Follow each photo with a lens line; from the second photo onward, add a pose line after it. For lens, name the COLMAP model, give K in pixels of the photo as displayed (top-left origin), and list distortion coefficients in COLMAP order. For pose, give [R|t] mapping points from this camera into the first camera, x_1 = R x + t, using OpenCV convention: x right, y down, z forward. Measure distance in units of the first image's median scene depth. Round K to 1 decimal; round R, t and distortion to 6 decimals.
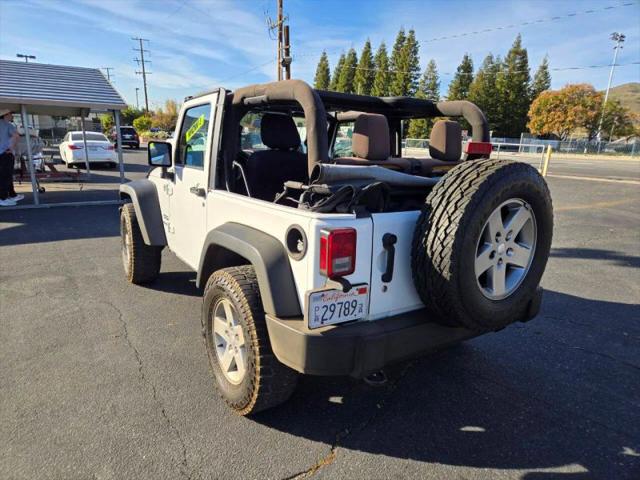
lens RADIAL K [[431.4, 0, 320.0], [0, 431.4, 240.0], [0, 0, 1]] dist [0.074730, -0.067428]
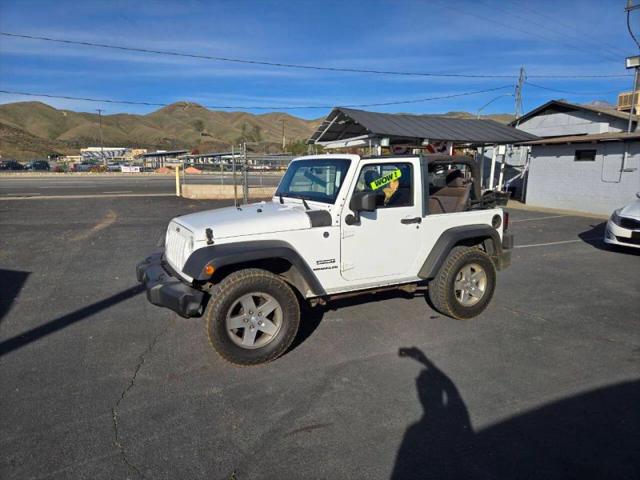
lens RADIAL K [[427.1, 0, 317.8], [0, 427.1, 239.0], [0, 0, 1]] dist [0.076255, -0.064591]
pose [[0.114477, -0.199776, 0.973131, -0.290137], [0.224542, 0.959424, 0.170547, -0.061463], [-0.967717, 0.198986, 0.154690, 0.179834]]
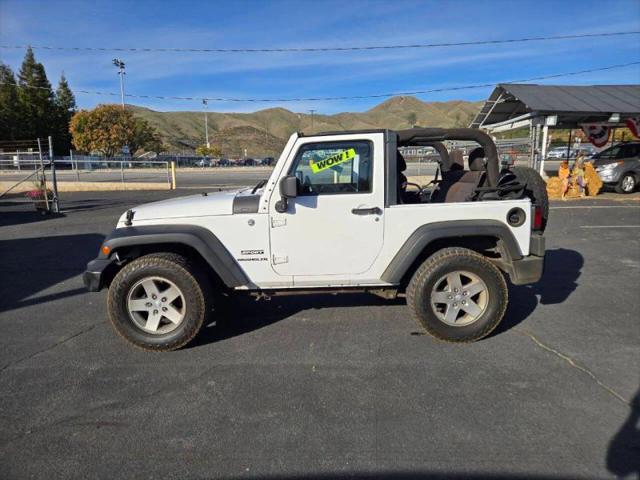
lens RADIAL K [[425.6, 0, 324.5], [0, 425.6, 237.9], [0, 0, 1]] dist [0.078568, -0.069409]
pose [[0.538313, -0.195327, 0.819797, -0.221166], [0.225118, 0.970749, 0.083471, -0.026964], [-0.812122, 0.139617, 0.566538, 0.069610]]
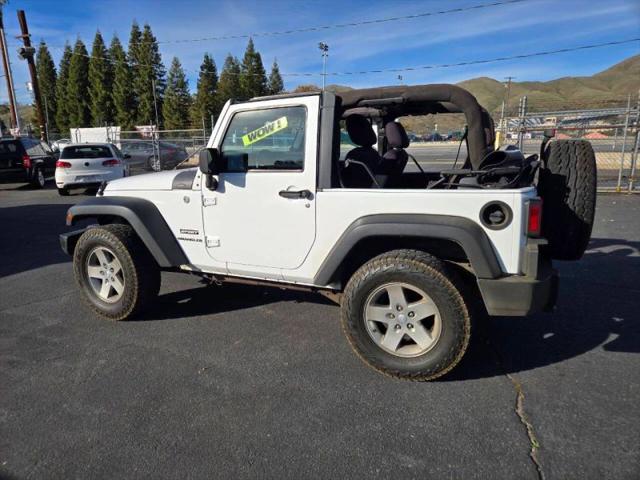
lens RADIAL K [[427.2, 0, 318.4], [0, 427.2, 233.1], [0, 0, 1]] dist [0.075634, -0.066525]
pose [[0.848834, -0.163018, 0.502898, -0.122252], [0.166583, 0.985287, 0.038214, -0.008414], [-0.501728, 0.051337, 0.863501, 0.021163]]
